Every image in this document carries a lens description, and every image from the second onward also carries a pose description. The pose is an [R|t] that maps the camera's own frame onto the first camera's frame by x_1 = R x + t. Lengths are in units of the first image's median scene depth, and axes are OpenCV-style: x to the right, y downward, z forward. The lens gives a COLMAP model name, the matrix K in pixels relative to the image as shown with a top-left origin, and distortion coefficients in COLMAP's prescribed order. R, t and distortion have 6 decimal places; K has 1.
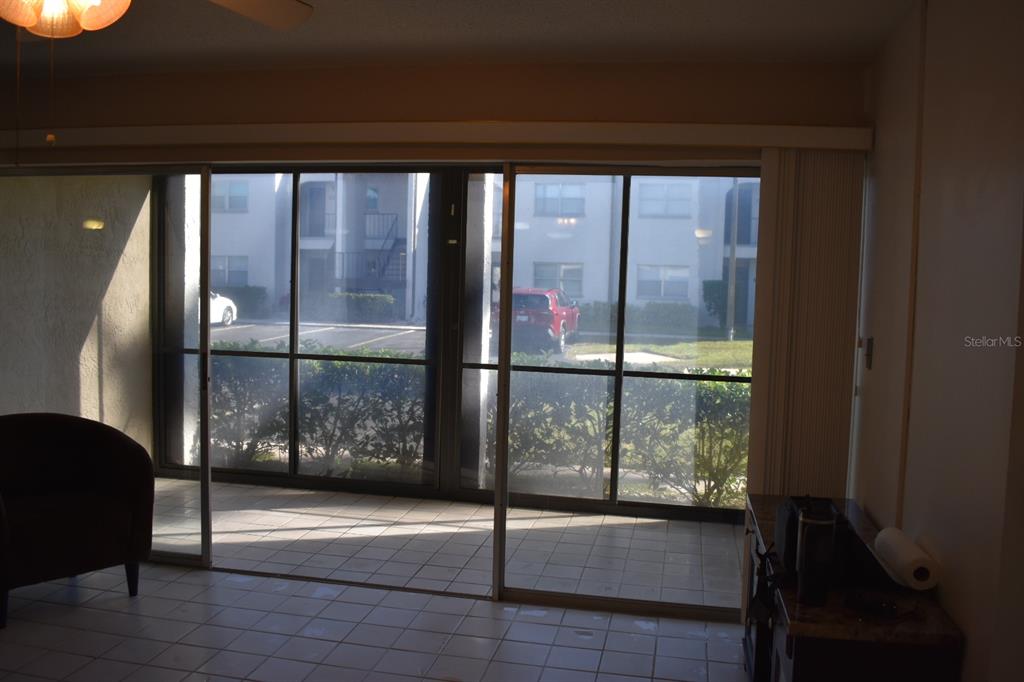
lens RADIAL K [[873.4, 0, 512.0], [0, 873.4, 341.0], [0, 0, 1]] dist [-0.092981, 0.000522]
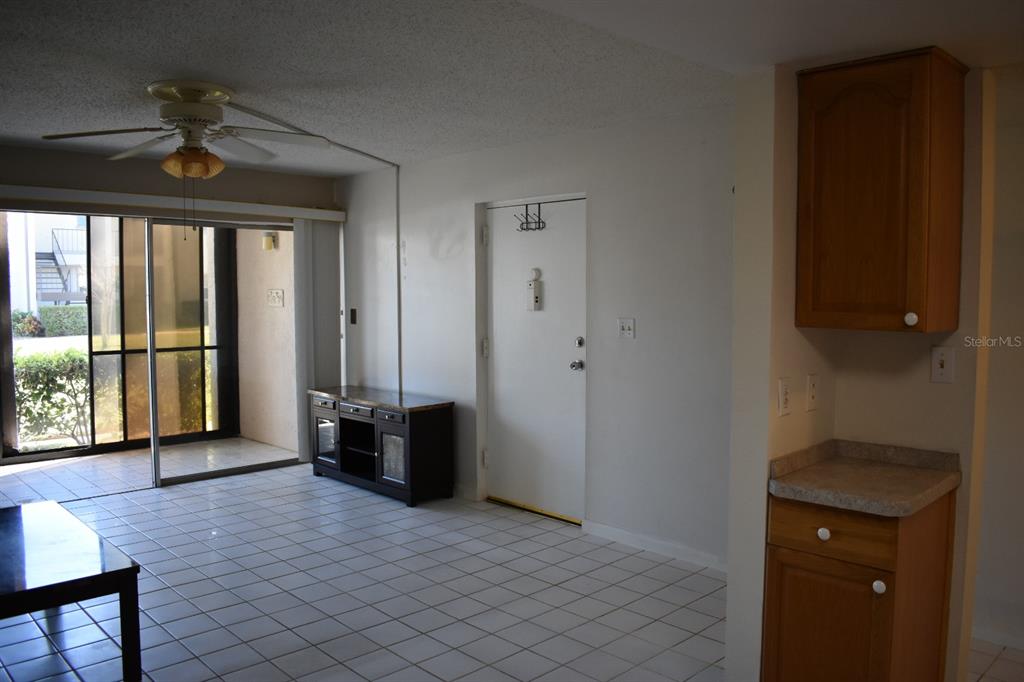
lens RADIAL K [[798.2, 0, 512.0], [0, 798.2, 341.0], [0, 0, 1]] dist [-0.089389, -0.007604]
pose [[0.571023, -0.080751, 0.816953, -0.485759], [0.074811, 0.996128, 0.046171, 0.006015], [-0.817518, 0.034752, 0.574853, -0.231569]]
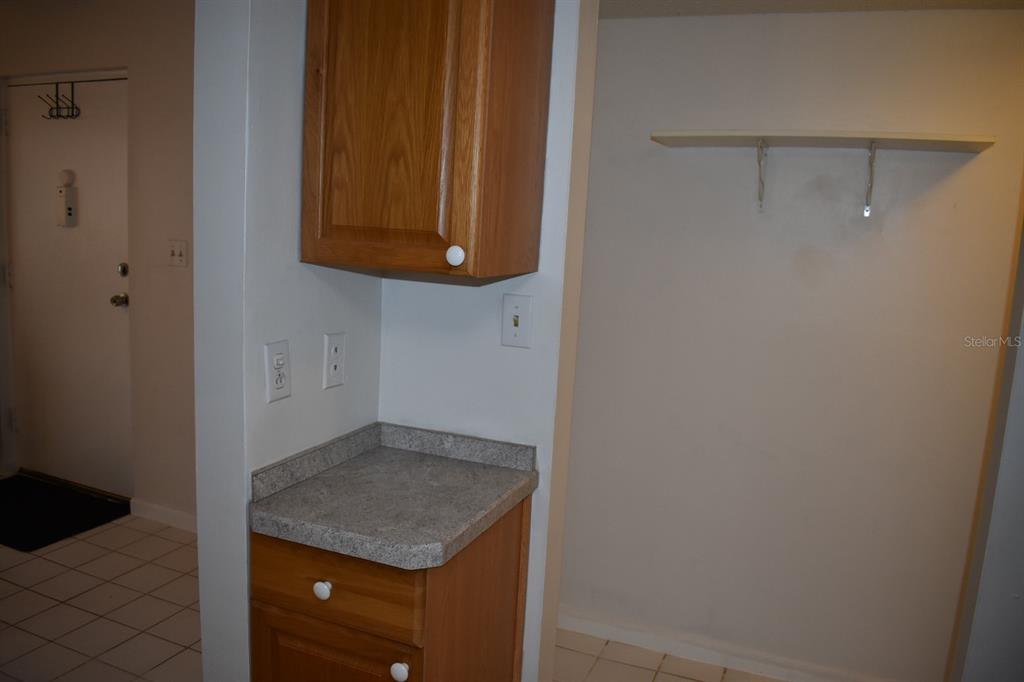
lens RADIAL K [[798.2, 0, 512.0], [0, 798.2, 341.0], [0, 0, 1]] dist [-0.089389, -0.007604]
pose [[0.199380, -0.160342, 0.966715, -0.335460], [0.019869, 0.986981, 0.159606, 0.012944], [-0.979721, -0.012614, 0.199970, -0.238060]]
